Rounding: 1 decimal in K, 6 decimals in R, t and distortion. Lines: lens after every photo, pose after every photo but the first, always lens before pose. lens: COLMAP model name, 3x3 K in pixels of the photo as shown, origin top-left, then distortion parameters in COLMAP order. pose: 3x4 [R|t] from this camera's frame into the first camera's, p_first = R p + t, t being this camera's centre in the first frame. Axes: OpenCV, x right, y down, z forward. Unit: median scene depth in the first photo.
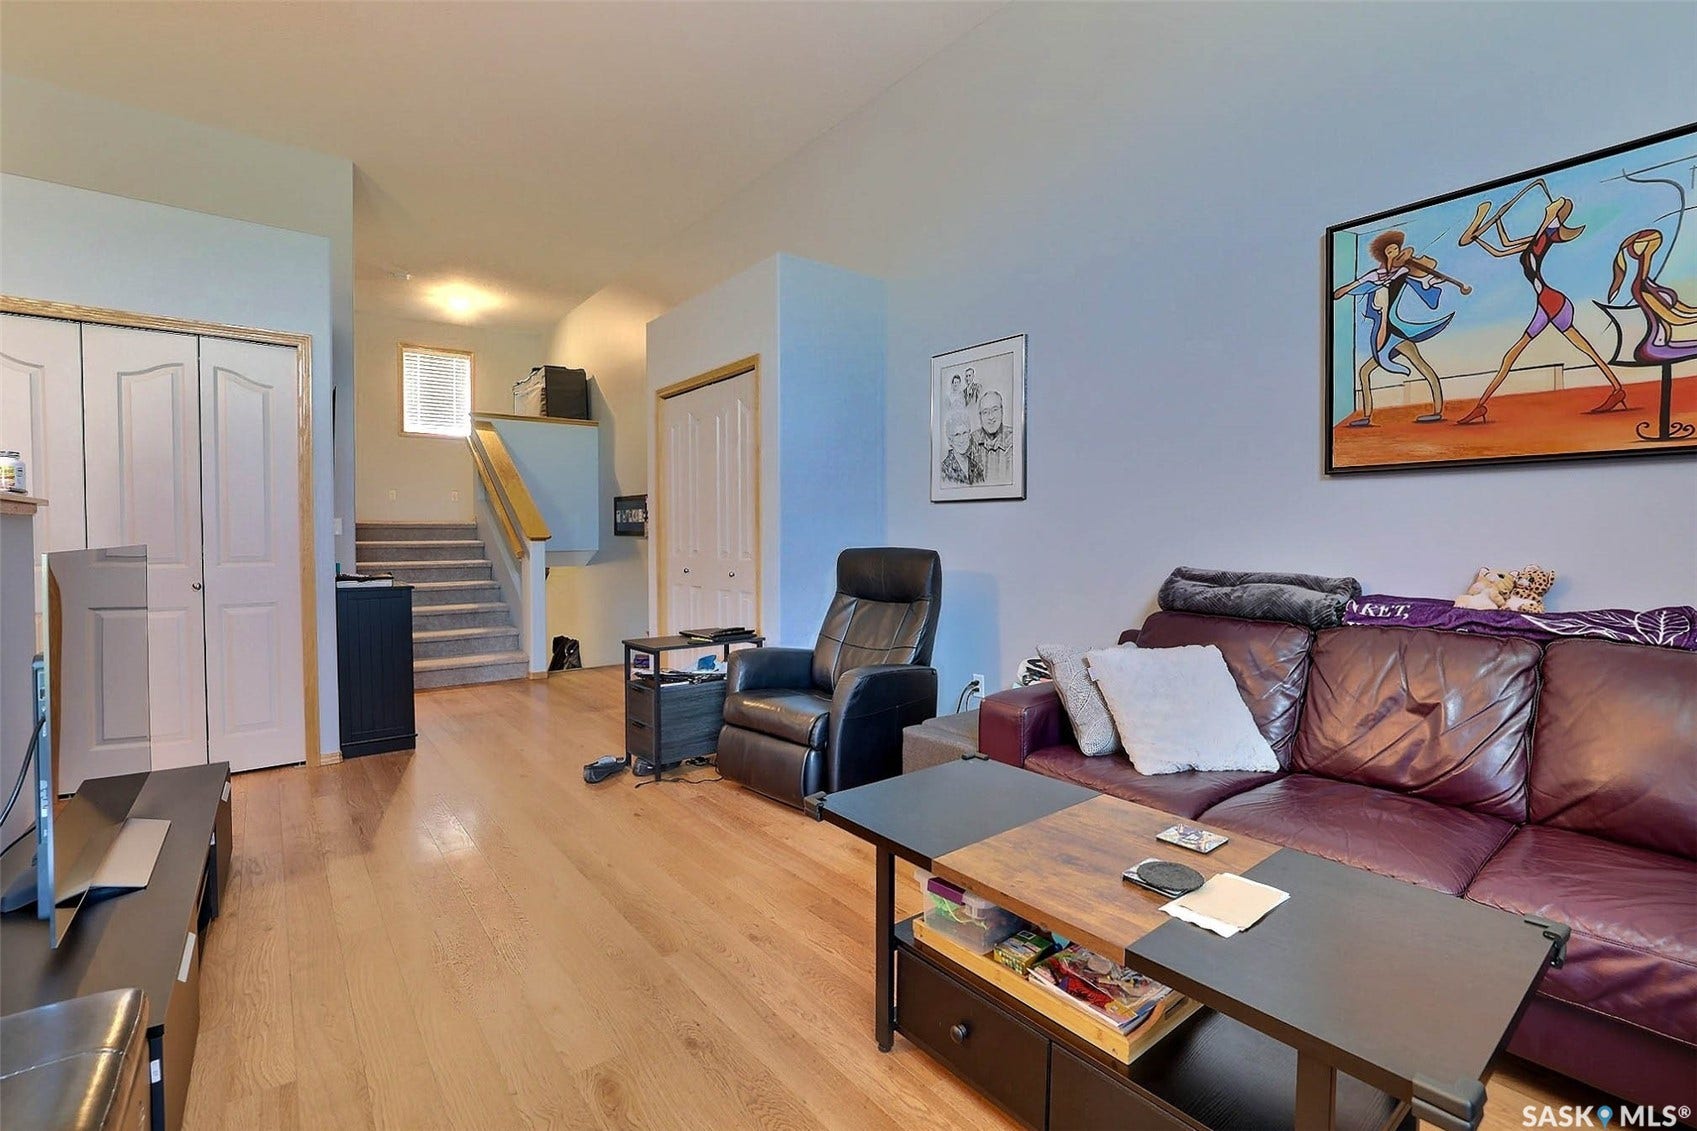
lens RADIAL K [[750.1, 0, 821.0], [0, 750.1, 551.9], [0, 0, 1]] dist [-0.045173, 0.015410]
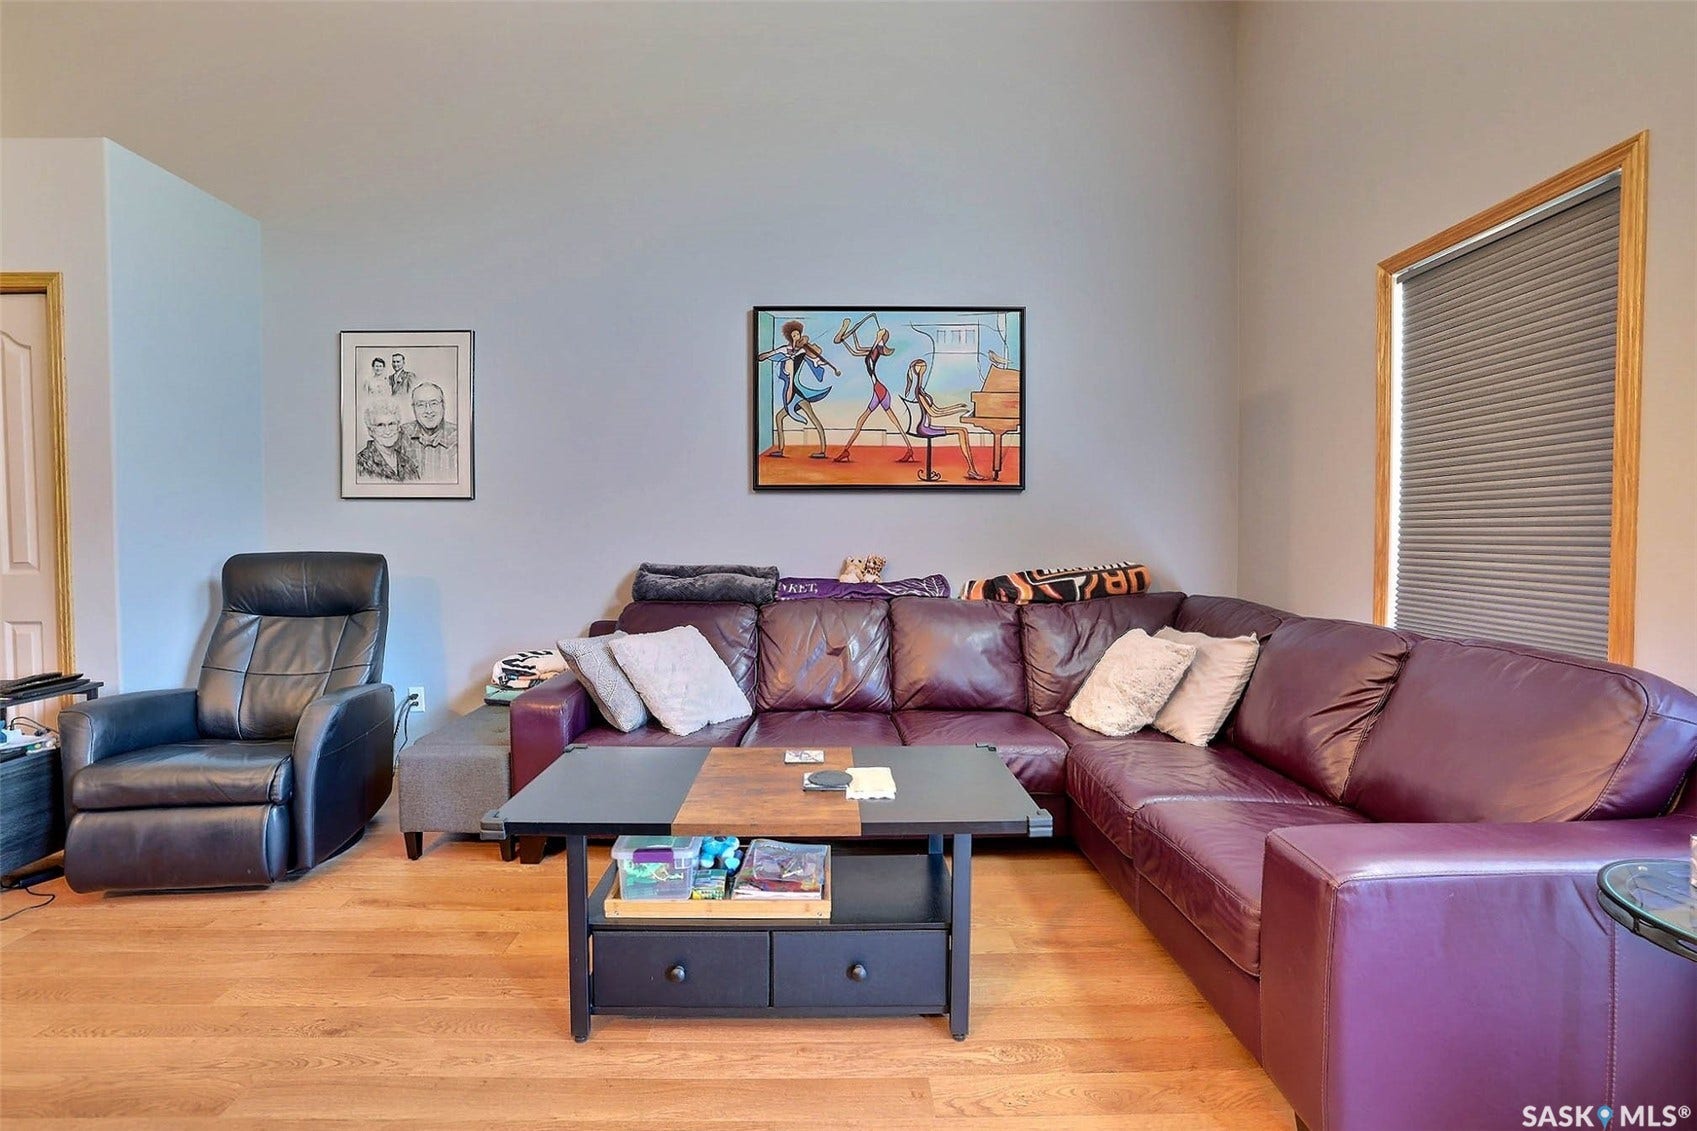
lens RADIAL K [[750.1, 0, 821.0], [0, 750.1, 551.9], [0, 0, 1]] dist [-0.045173, 0.015410]
pose [[0.614568, -0.019574, 0.788621, -0.345472], [0.020222, 0.999755, 0.009055, -0.002707], [-0.788604, 0.010382, 0.614813, 0.072036]]
